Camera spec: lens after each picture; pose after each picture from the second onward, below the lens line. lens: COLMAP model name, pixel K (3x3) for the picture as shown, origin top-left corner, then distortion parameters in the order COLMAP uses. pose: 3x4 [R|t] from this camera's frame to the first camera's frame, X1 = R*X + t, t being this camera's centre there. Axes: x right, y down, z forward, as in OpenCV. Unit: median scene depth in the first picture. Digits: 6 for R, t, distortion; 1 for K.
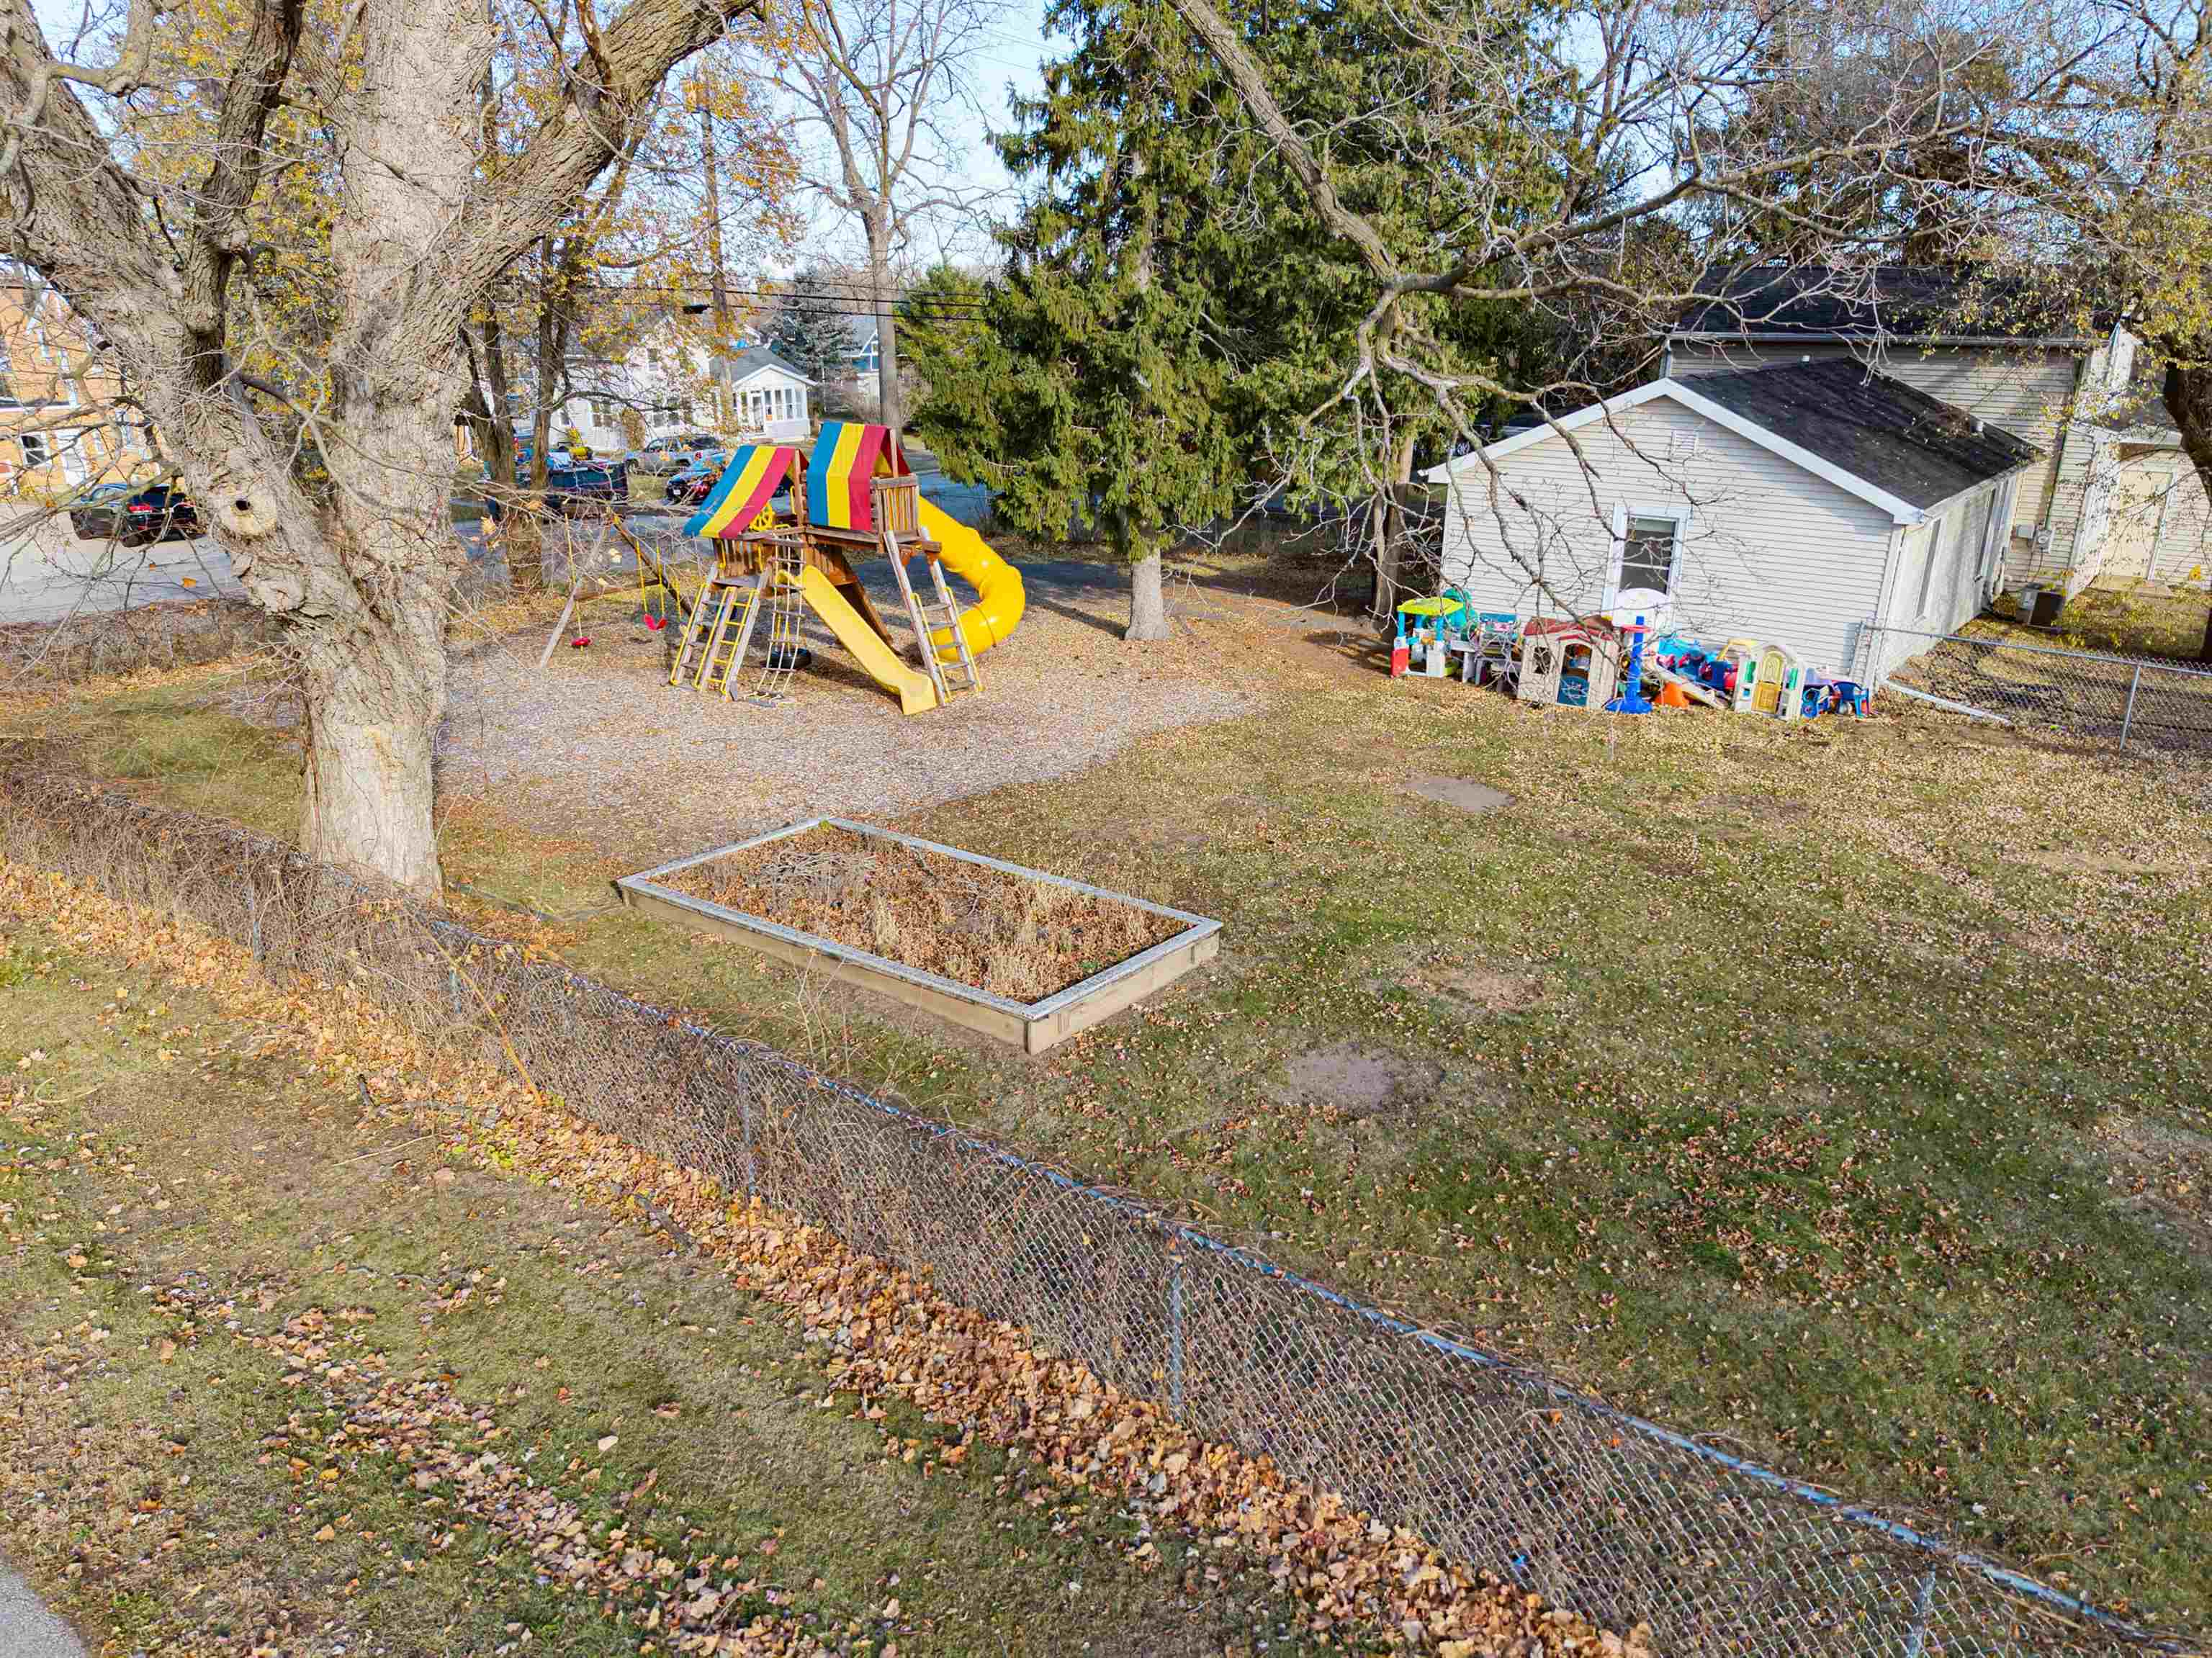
lens RADIAL K [[1502.0, 0, 1112.0], [0, 1502.0, 826.5], [0, 0, 1]] dist [0.002872, -0.006435]
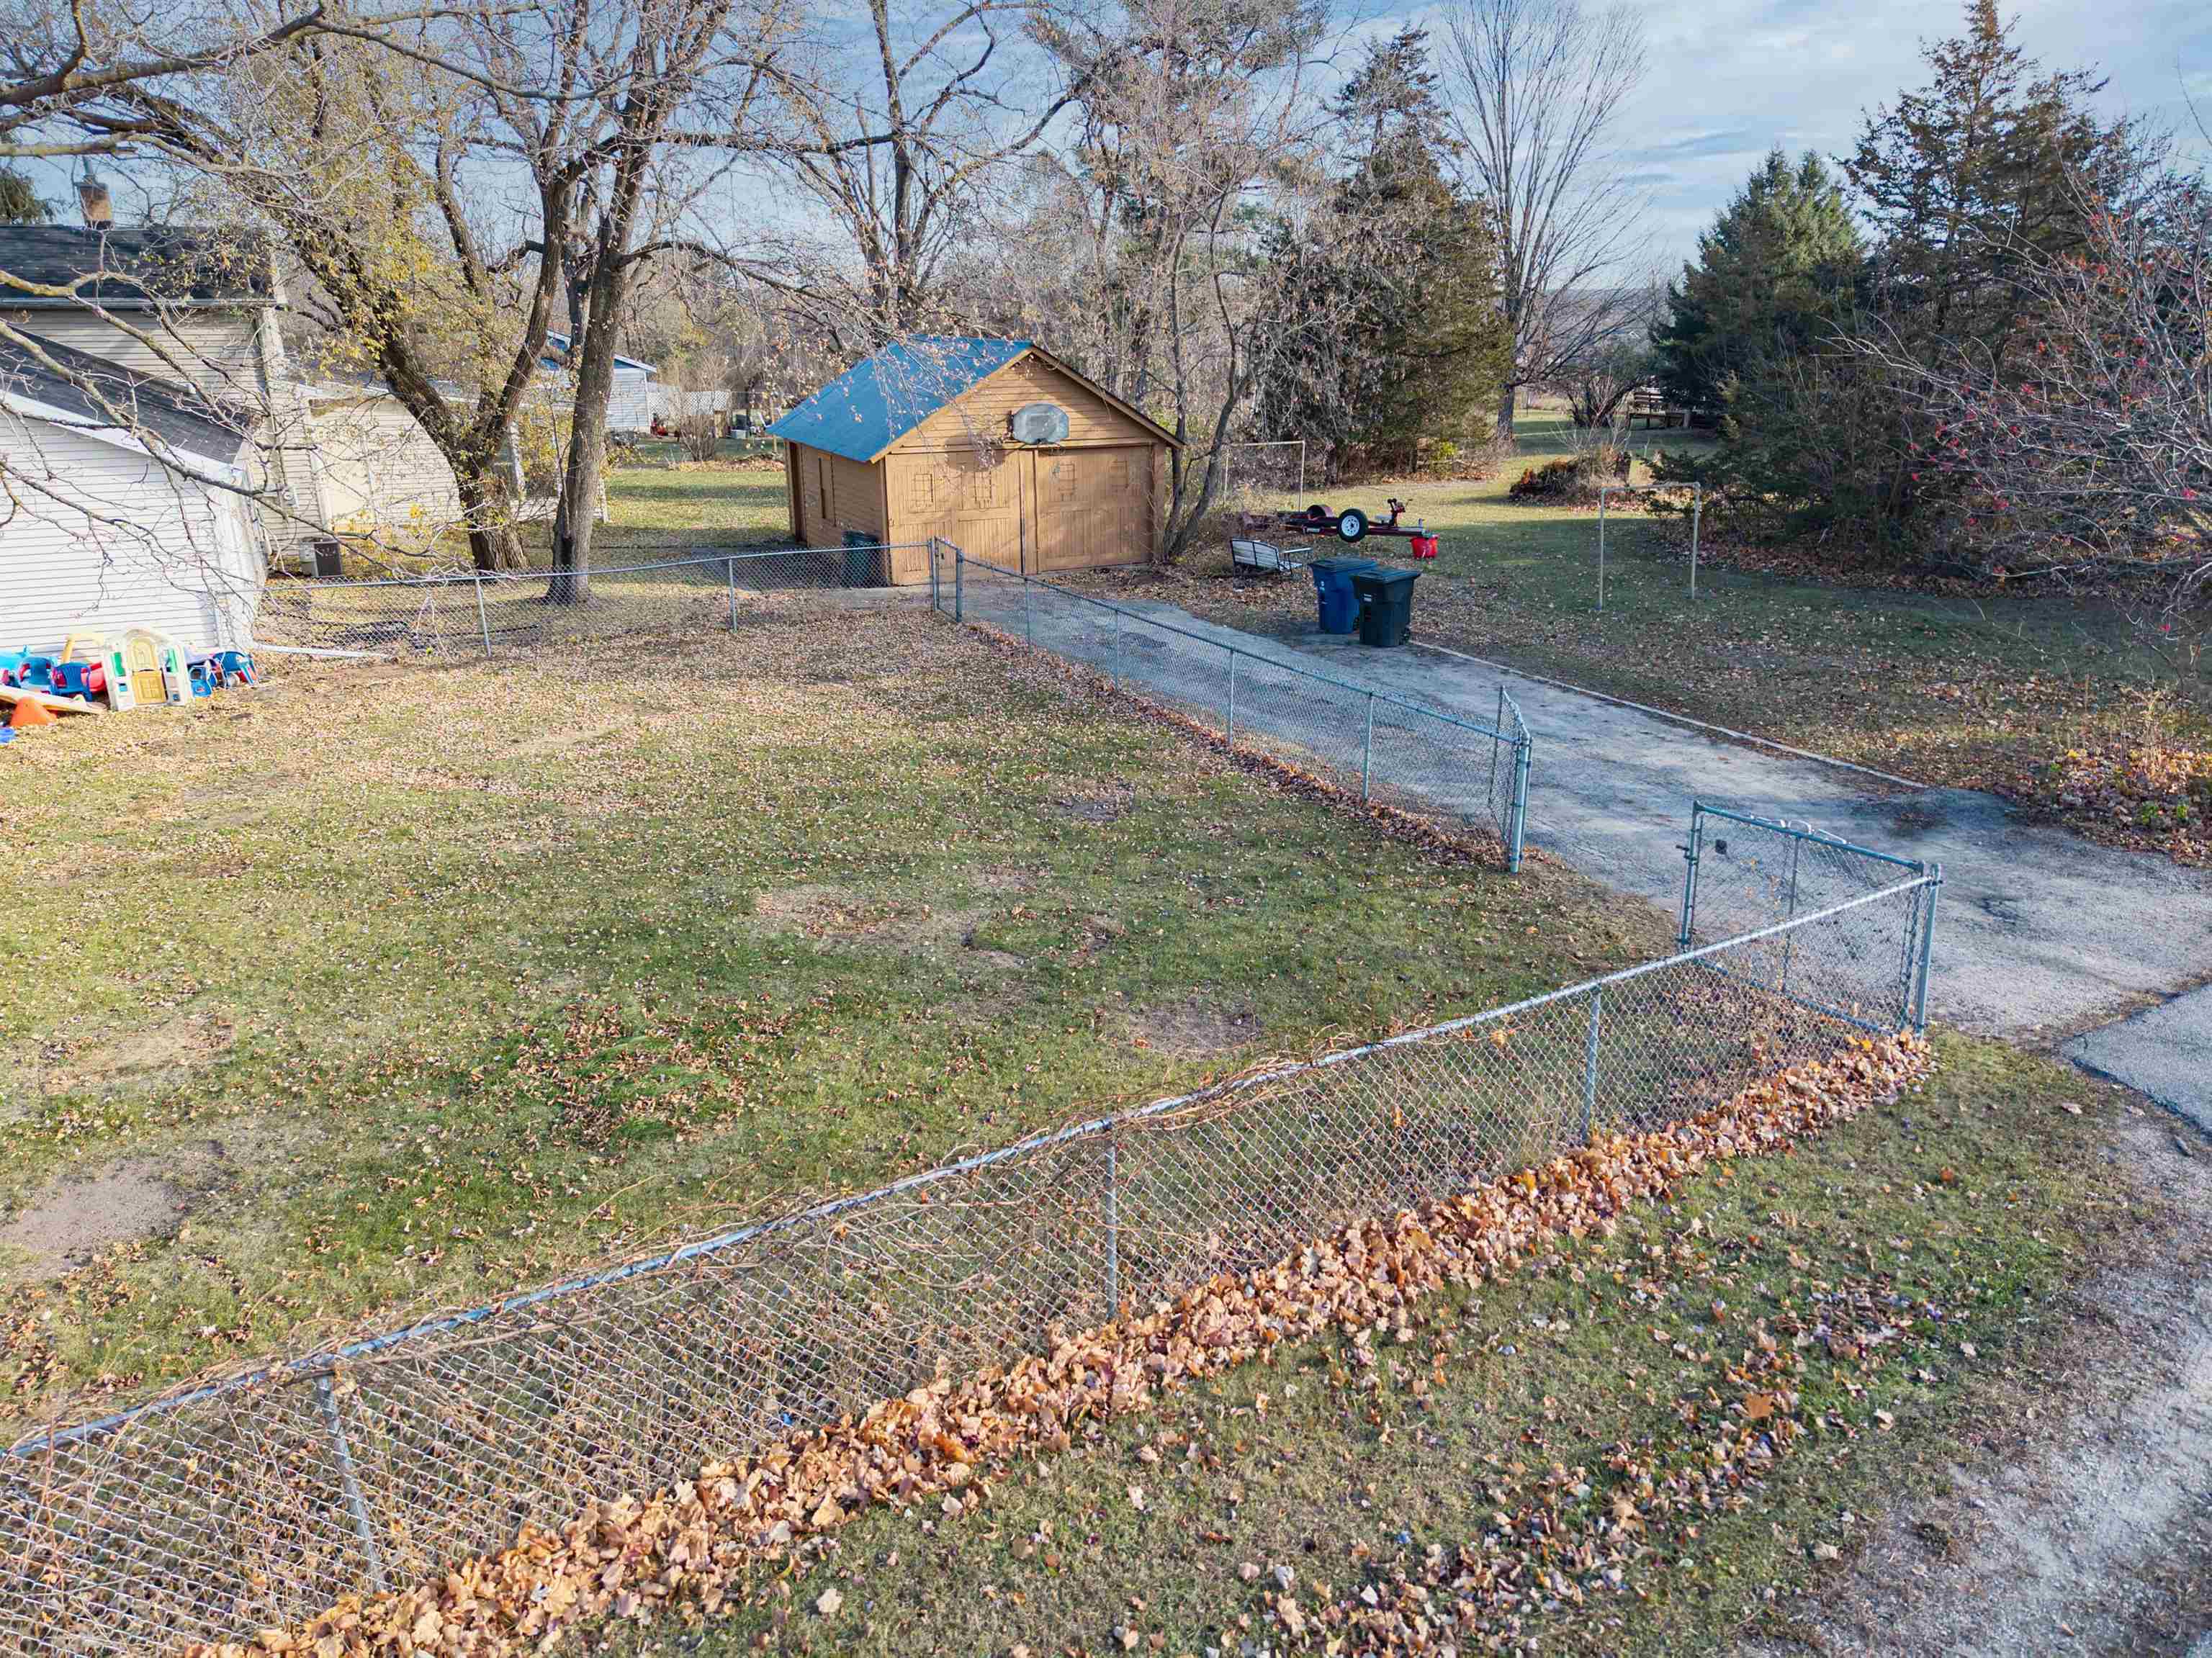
lens RADIAL K [[1502.0, 0, 1112.0], [0, 1502.0, 826.5], [0, 0, 1]] dist [0.002872, -0.006435]
pose [[0.398992, -0.302933, 0.865469, -0.282068], [0.304992, 0.933955, 0.186300, 0.000839], [-0.864746, 0.189629, 0.465033, 0.199602]]
